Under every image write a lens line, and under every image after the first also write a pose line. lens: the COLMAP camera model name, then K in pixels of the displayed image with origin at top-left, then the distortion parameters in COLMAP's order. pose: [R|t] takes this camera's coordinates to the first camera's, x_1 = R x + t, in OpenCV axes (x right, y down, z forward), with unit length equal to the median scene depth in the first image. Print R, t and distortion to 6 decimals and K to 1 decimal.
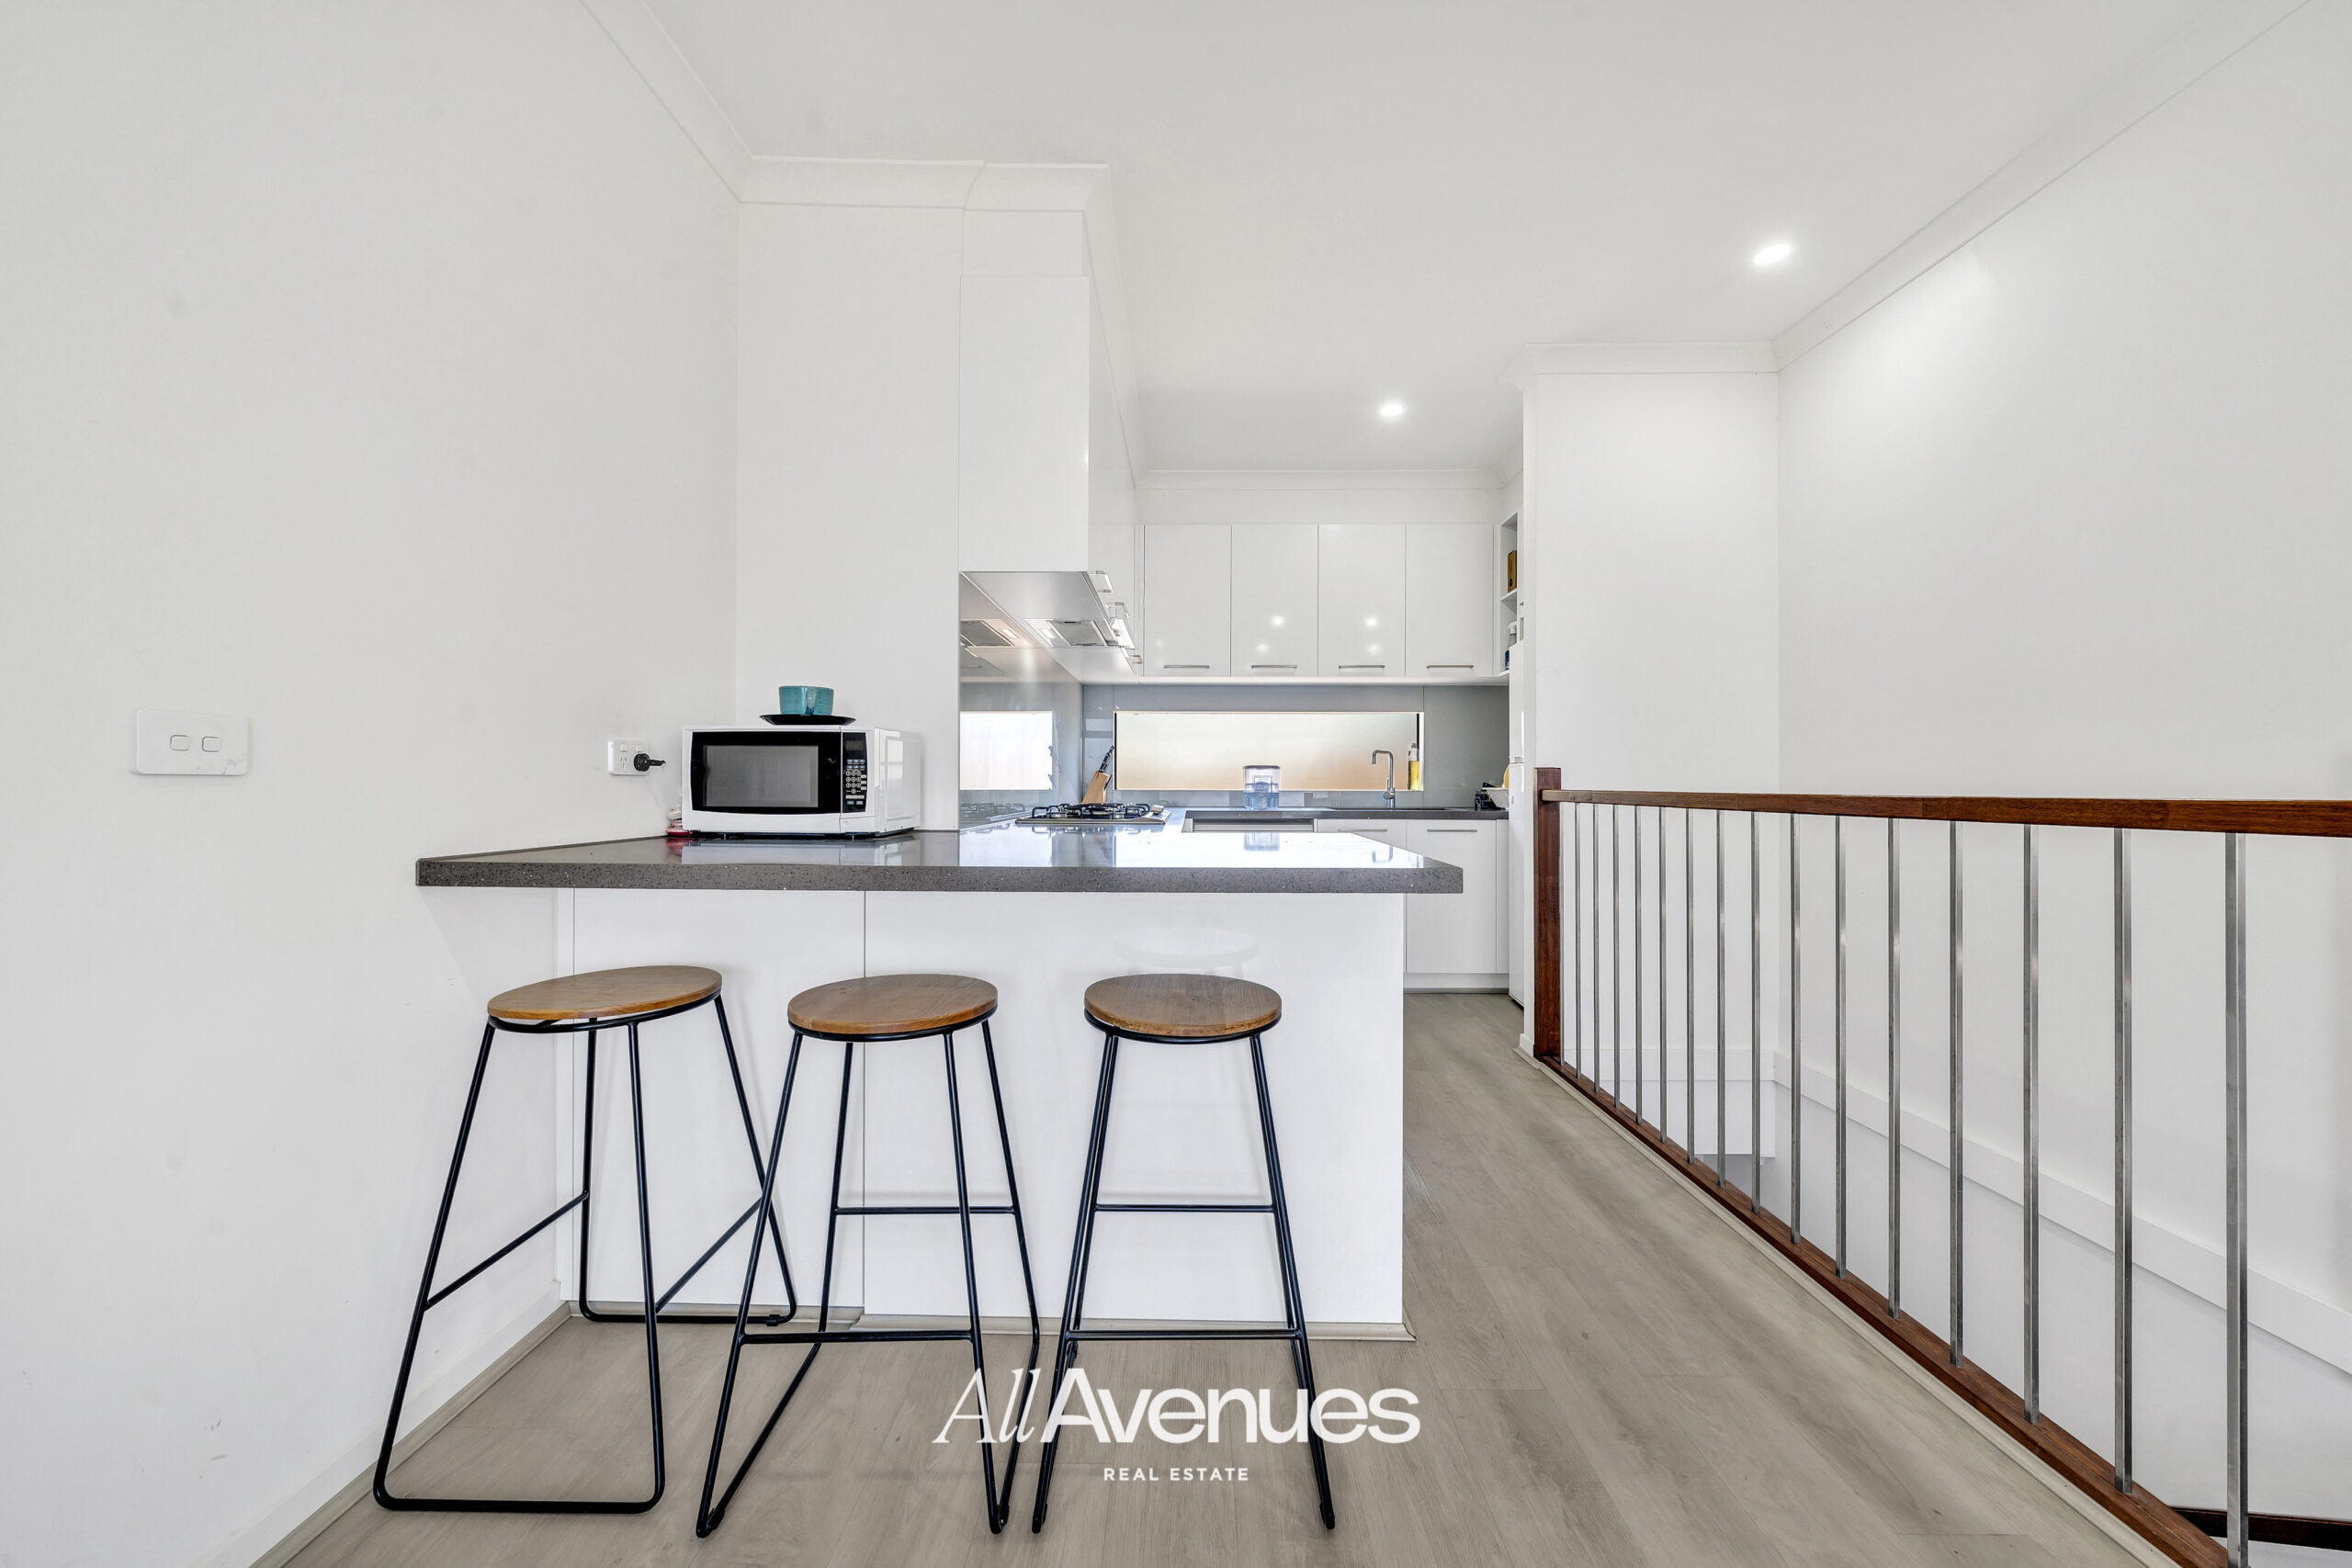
lens RADIAL K [[811.7, 0, 1180.5], [0, 811.7, 784.2], [0, 0, 1]] dist [-0.000956, -0.000021]
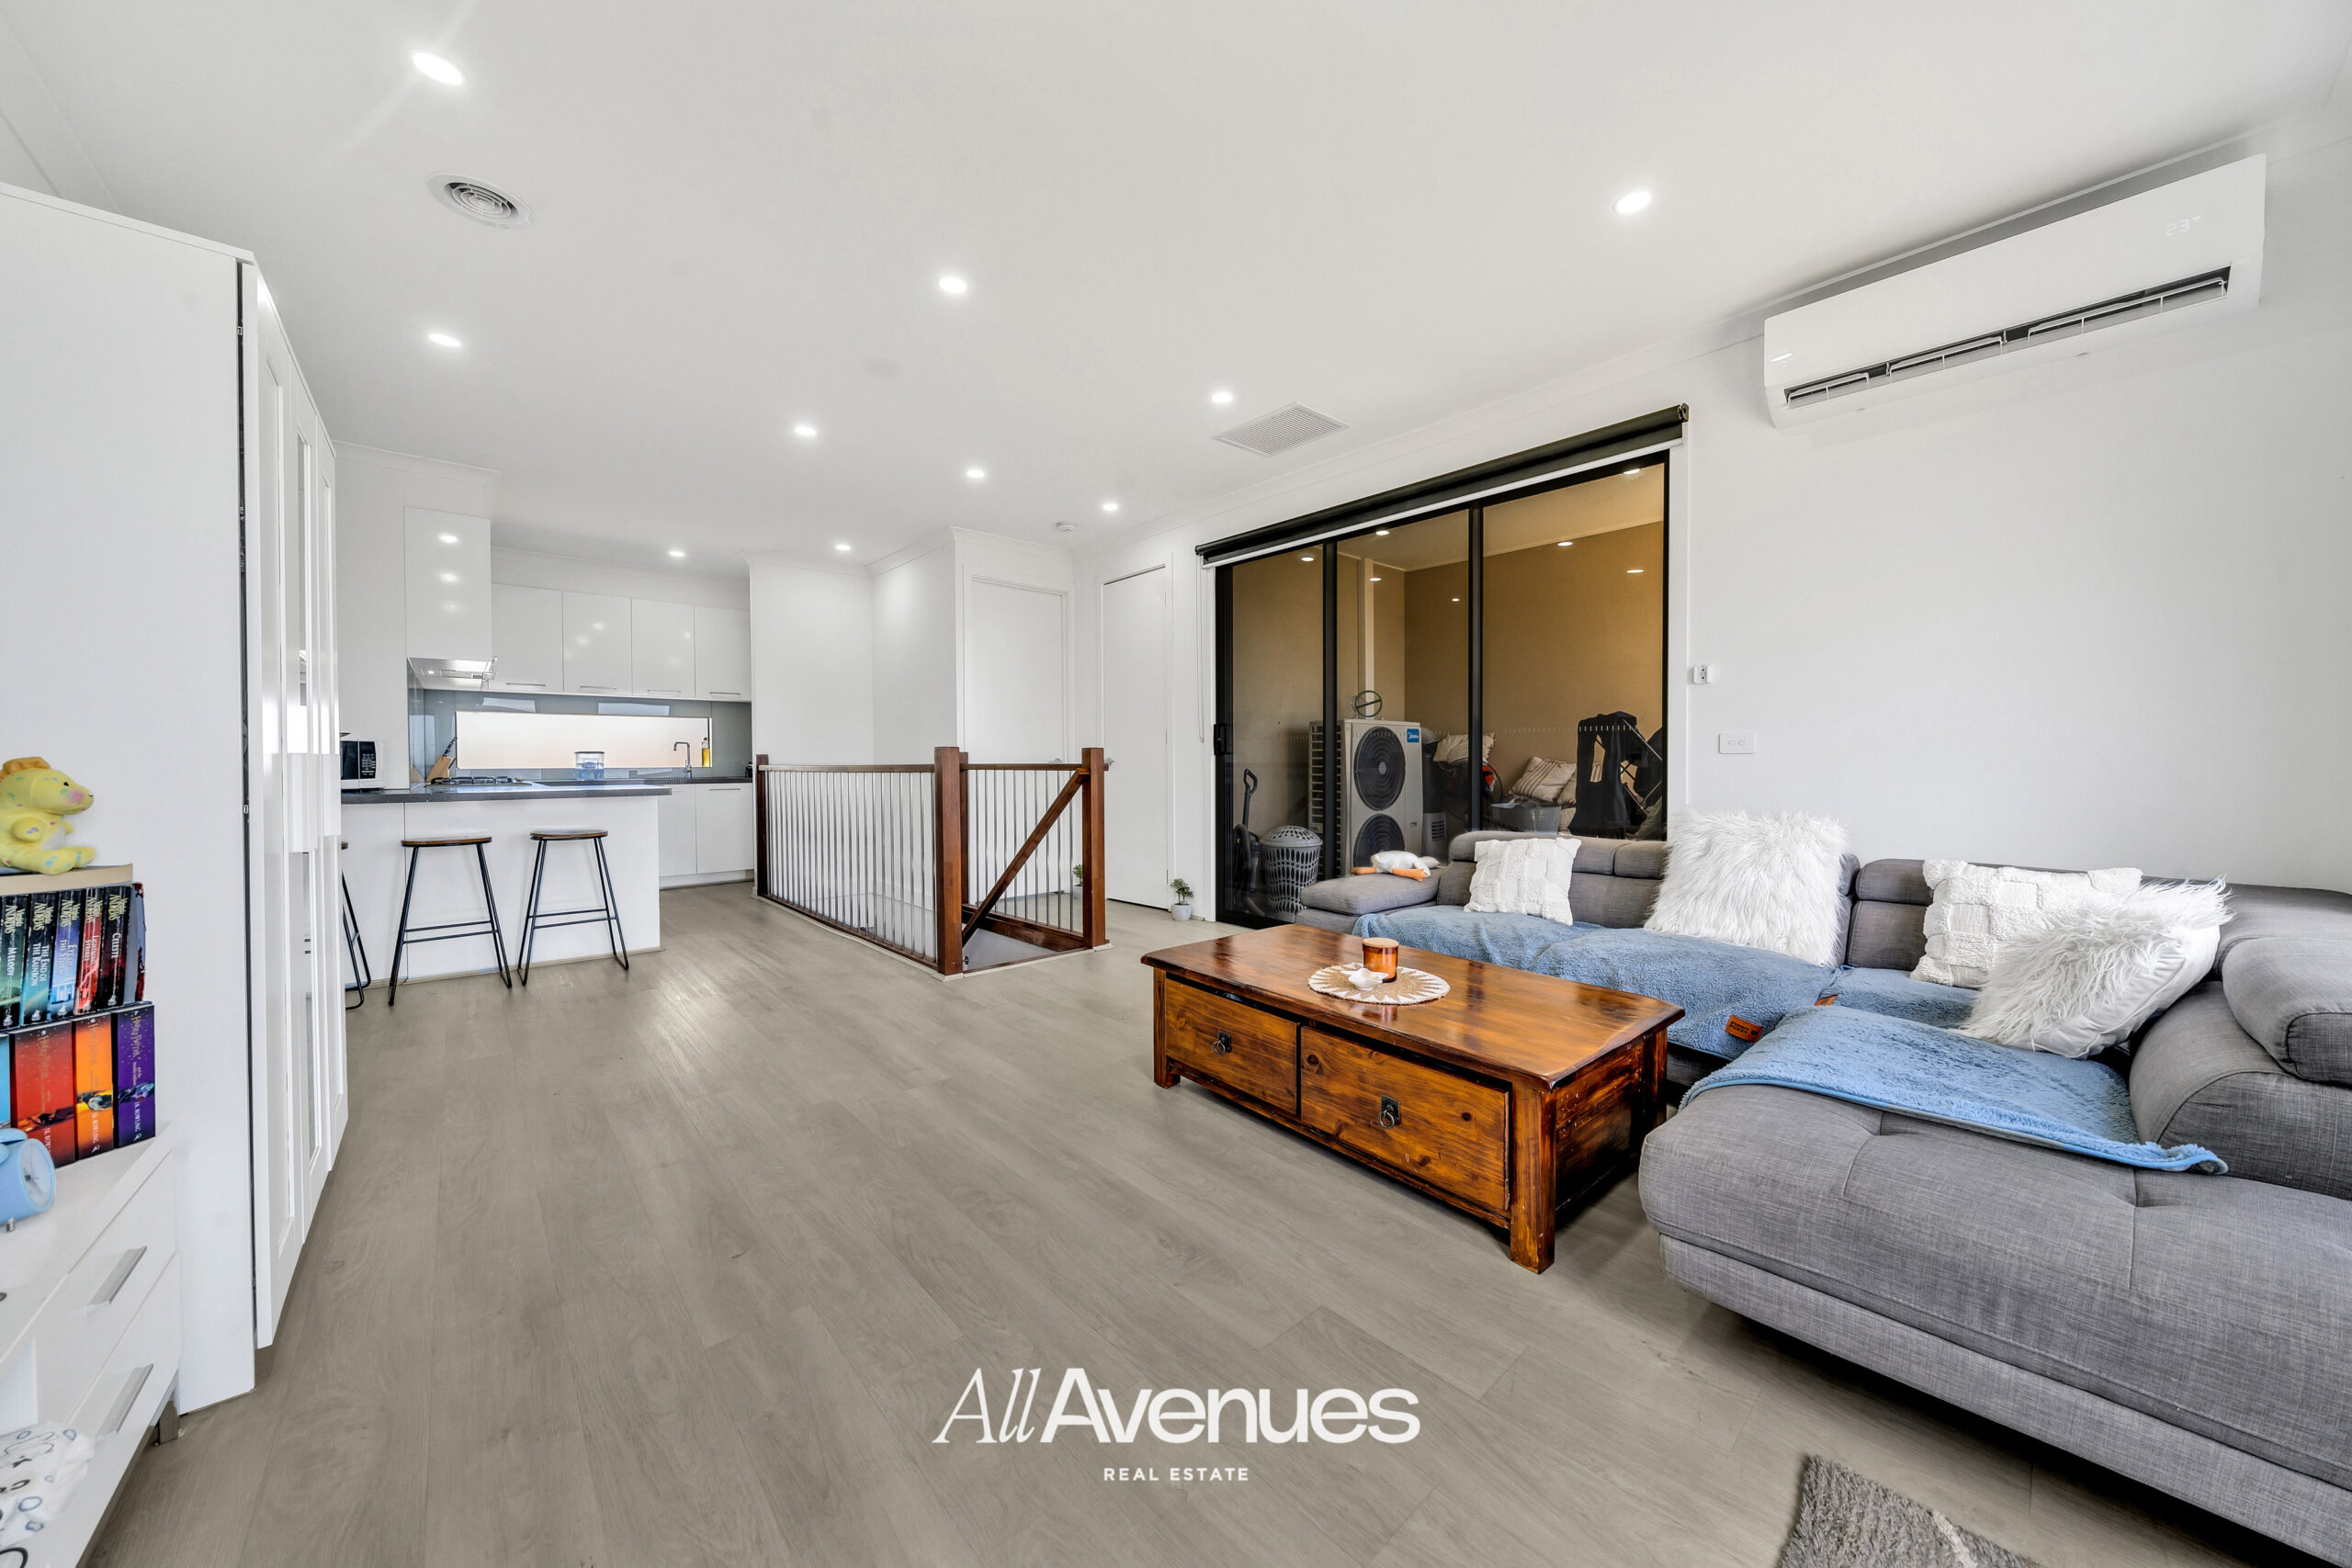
lens RADIAL K [[811.7, 0, 1188.8], [0, 811.7, 773.9], [0, 0, 1]] dist [-0.000956, -0.000021]
pose [[0.734298, -0.019239, 0.678554, -0.111876], [0.009711, 0.999794, 0.017839, 0.003315], [-0.678758, -0.006510, 0.734333, -0.907264]]
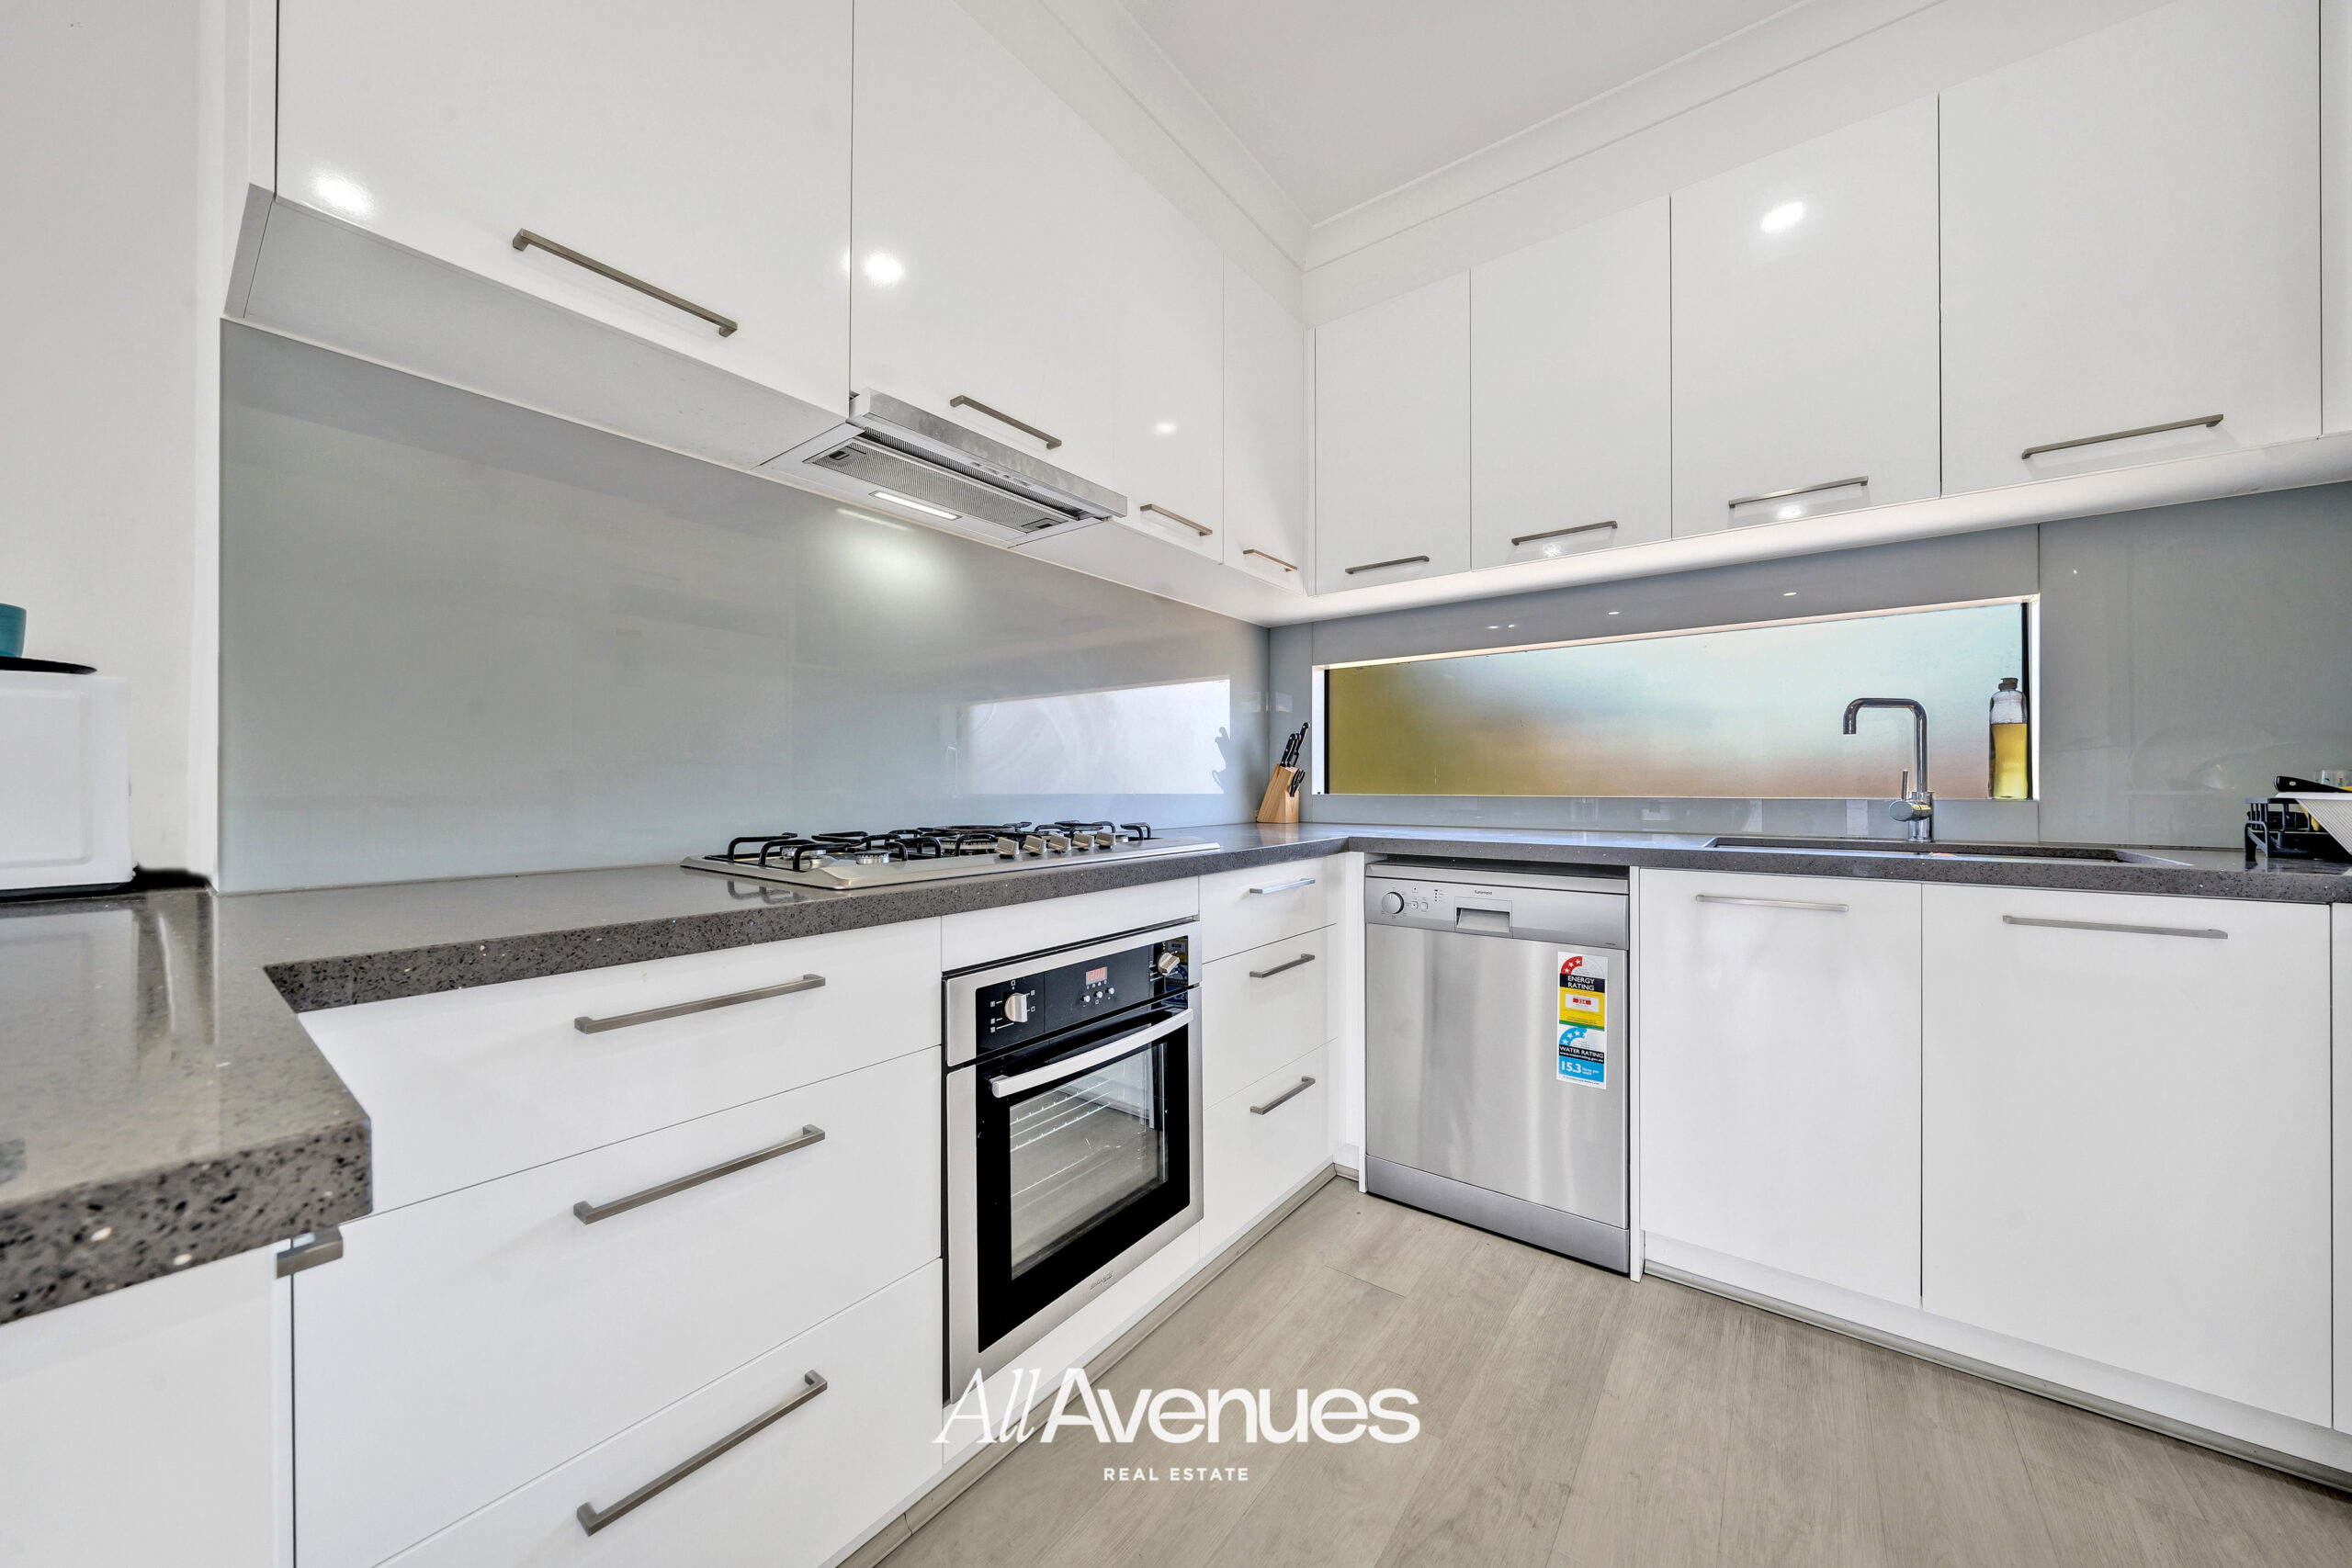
lens RADIAL K [[811.7, 0, 1178.5], [0, 811.7, 779.1], [0, 0, 1]] dist [-0.000956, -0.000021]
pose [[0.800105, -0.011784, -0.599745, 0.209581], [0.006780, 0.999921, -0.010602, -0.000412], [0.599822, 0.004417, 0.800121, 0.466903]]
